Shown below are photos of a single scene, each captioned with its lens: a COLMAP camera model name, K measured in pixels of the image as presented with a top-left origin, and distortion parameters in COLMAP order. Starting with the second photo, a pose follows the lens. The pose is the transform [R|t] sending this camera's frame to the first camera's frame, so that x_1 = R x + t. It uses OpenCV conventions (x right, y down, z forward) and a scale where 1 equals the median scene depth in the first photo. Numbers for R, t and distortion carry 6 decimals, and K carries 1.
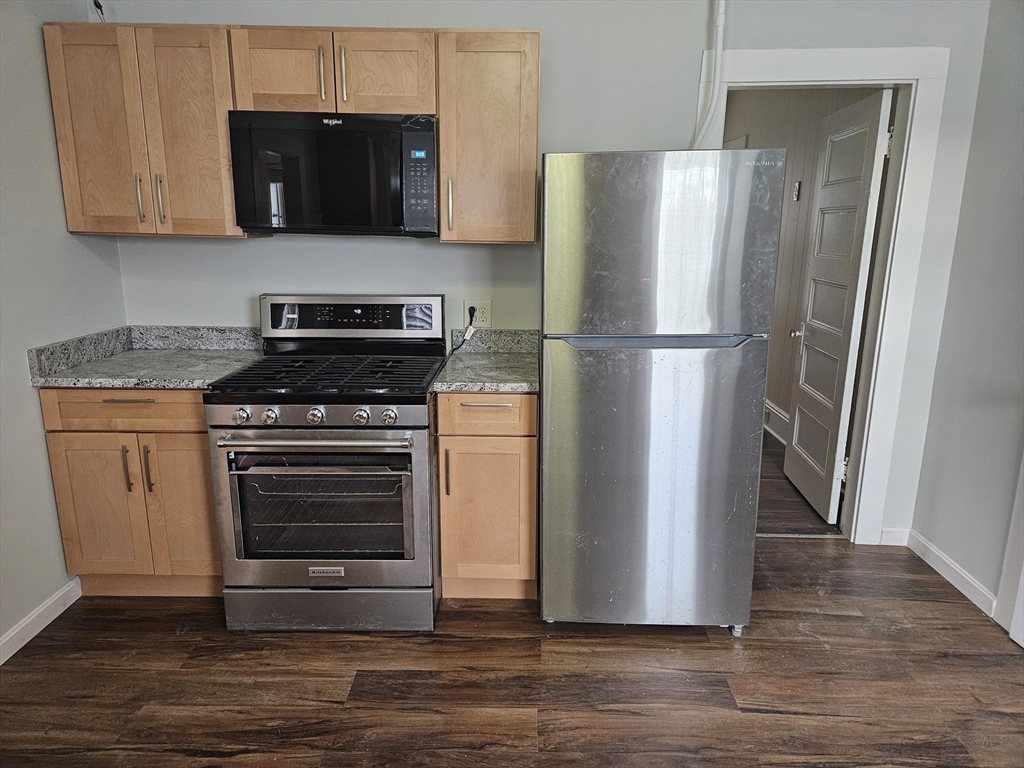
lens RADIAL K [[691.2, 0, 512.0], [0, 691.2, 384.0], [0, 0, 1]] dist [0.079876, -0.070192]
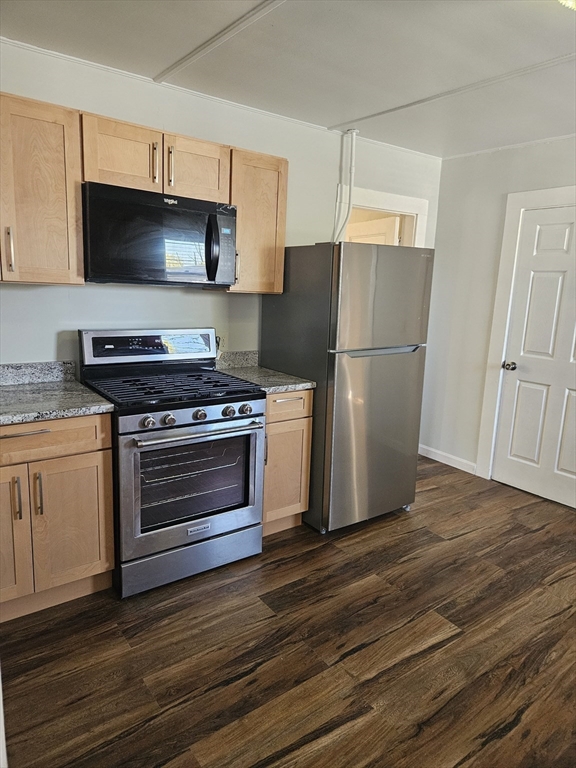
lens RADIAL K [[518.4, 0, 288.8], [0, 518.4, 376.6], [0, 0, 1]] dist [0.079876, -0.070192]
pose [[0.782202, -0.085640, 0.617110, -0.727635], [0.104210, 0.994538, 0.005929, -0.026889], [-0.614247, 0.059671, 0.786854, 0.101603]]
